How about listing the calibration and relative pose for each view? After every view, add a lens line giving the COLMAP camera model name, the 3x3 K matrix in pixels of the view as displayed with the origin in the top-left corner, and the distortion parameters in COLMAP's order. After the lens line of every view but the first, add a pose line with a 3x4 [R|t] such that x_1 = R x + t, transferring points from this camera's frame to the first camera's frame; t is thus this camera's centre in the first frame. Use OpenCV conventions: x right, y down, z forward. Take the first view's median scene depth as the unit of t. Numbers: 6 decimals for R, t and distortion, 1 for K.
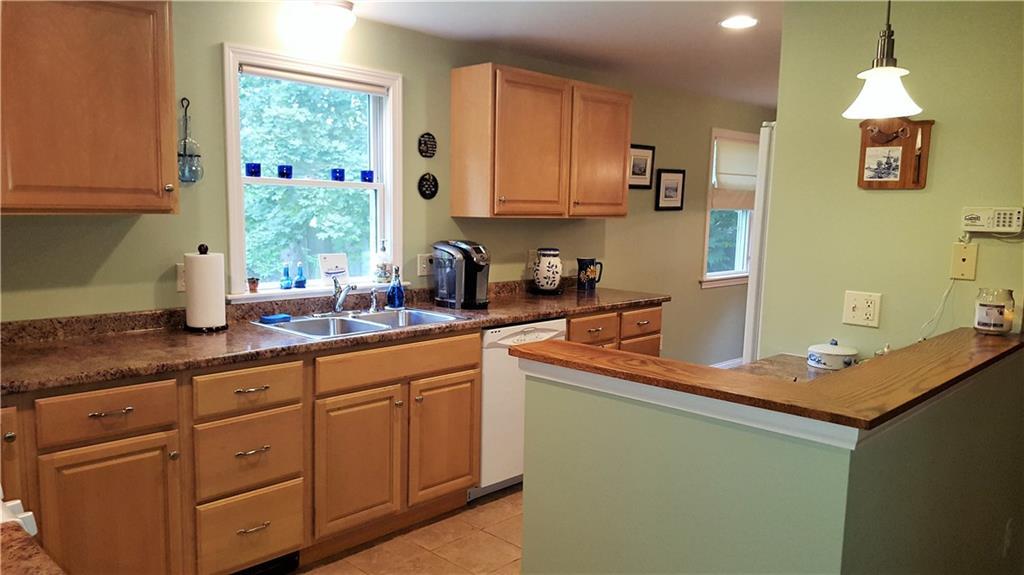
lens RADIAL K [[769.8, 0, 511.4], [0, 769.8, 288.5], [0, 0, 1]] dist [0.004341, 0.001589]
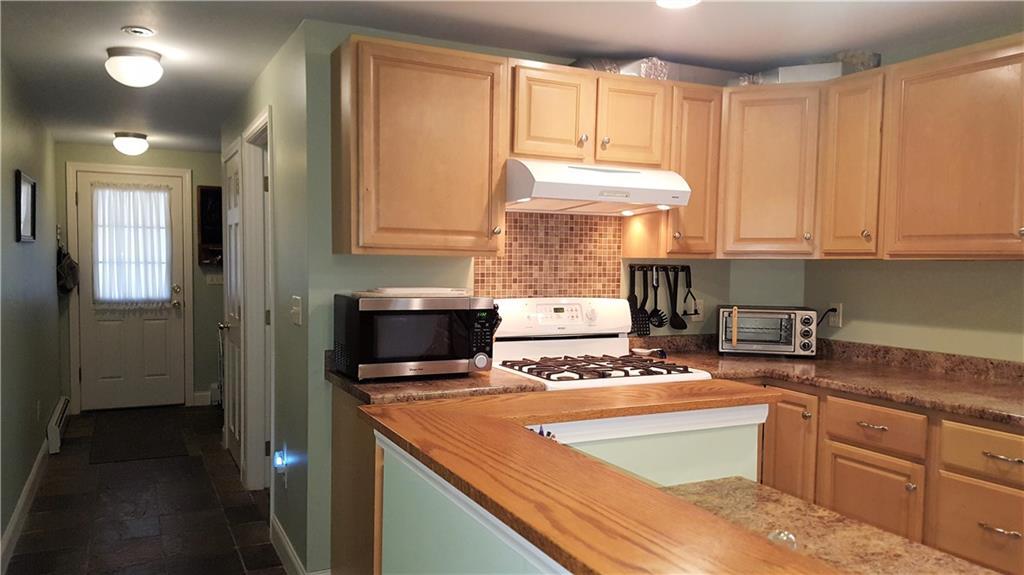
lens RADIAL K [[769.8, 0, 511.3], [0, 769.8, 292.1], [0, 0, 1]] dist [0.004341, 0.001589]
pose [[-0.337242, 0.013882, -0.941316, 0.663862], [-0.126504, 0.990154, 0.059925, -0.034524], [0.932880, 0.139289, -0.332166, 0.751280]]
